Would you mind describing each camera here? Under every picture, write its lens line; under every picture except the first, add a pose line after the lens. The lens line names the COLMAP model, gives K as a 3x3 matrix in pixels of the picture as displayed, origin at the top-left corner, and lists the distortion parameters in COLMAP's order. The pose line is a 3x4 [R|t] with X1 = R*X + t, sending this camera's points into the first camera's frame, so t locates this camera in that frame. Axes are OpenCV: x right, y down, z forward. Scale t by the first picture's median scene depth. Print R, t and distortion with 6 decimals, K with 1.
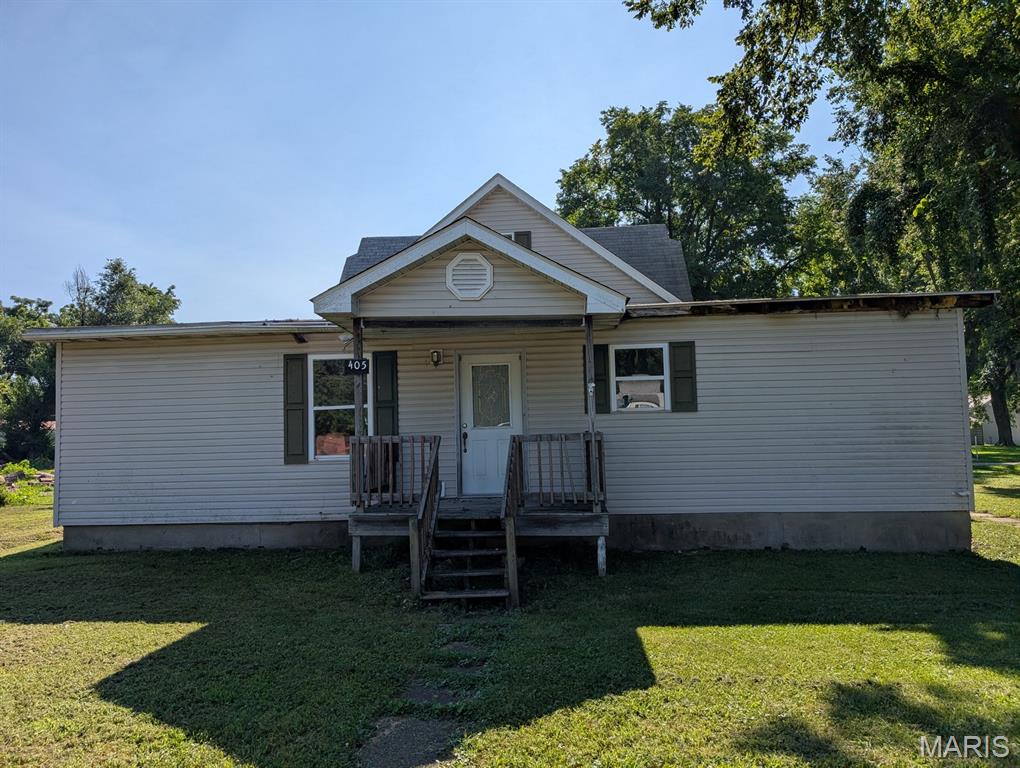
lens RADIAL K [[728.9, 0, 506.9], [0, 728.9, 383.2], [0, 0, 1]] dist [0.021668, -0.012156]
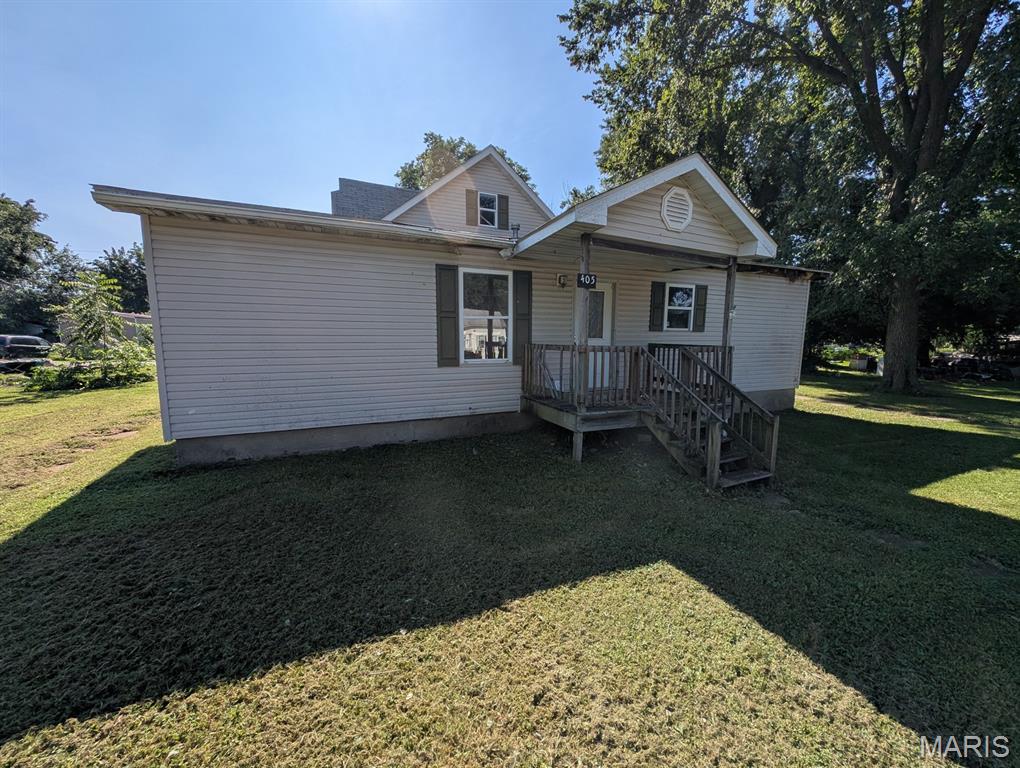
lens RADIAL K [[382.0, 0, 507.5], [0, 382.0, 384.0], [0, 0, 1]] dist [0.006306, -0.001318]
pose [[0.883564, -0.030600, 0.467310, -0.475034], [-0.056555, 0.983588, 0.171337, 0.030552], [-0.464883, -0.177816, 0.867332, 0.440084]]
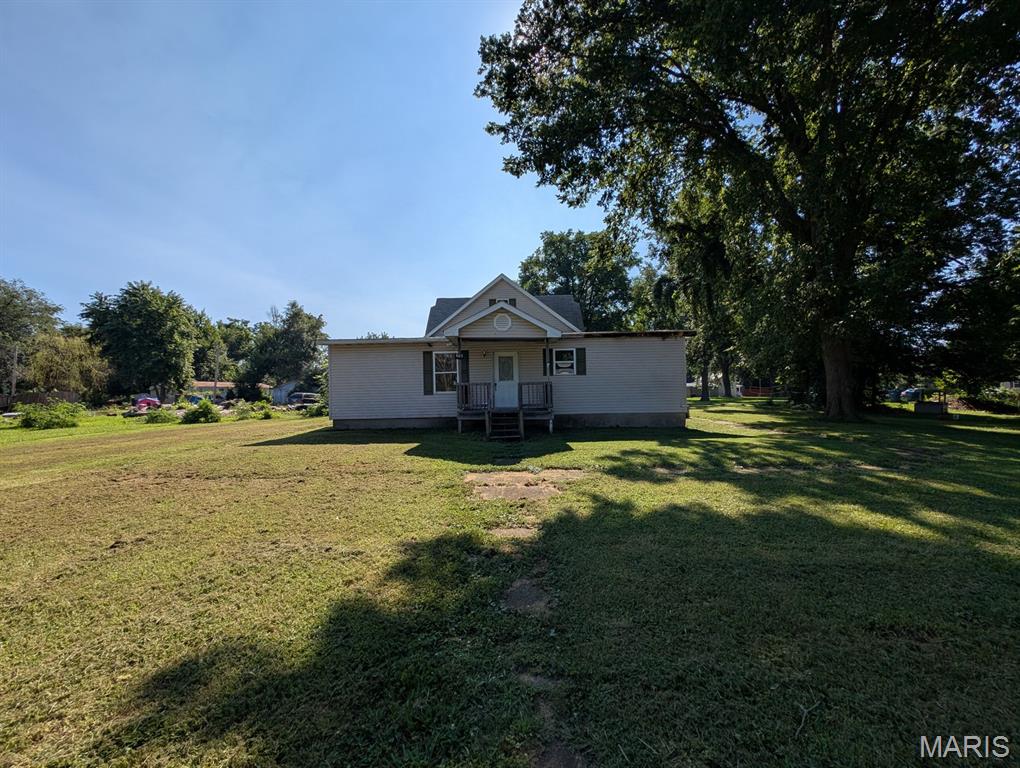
lens RADIAL K [[382.0, 0, 510.2], [0, 382.0, 381.6], [0, 0, 1]] dist [0.006306, -0.001318]
pose [[0.997938, 0.005209, 0.063969, -0.090731], [-0.007735, 0.999198, 0.039293, 0.010601], [-0.063713, -0.039707, 0.997178, -0.322716]]
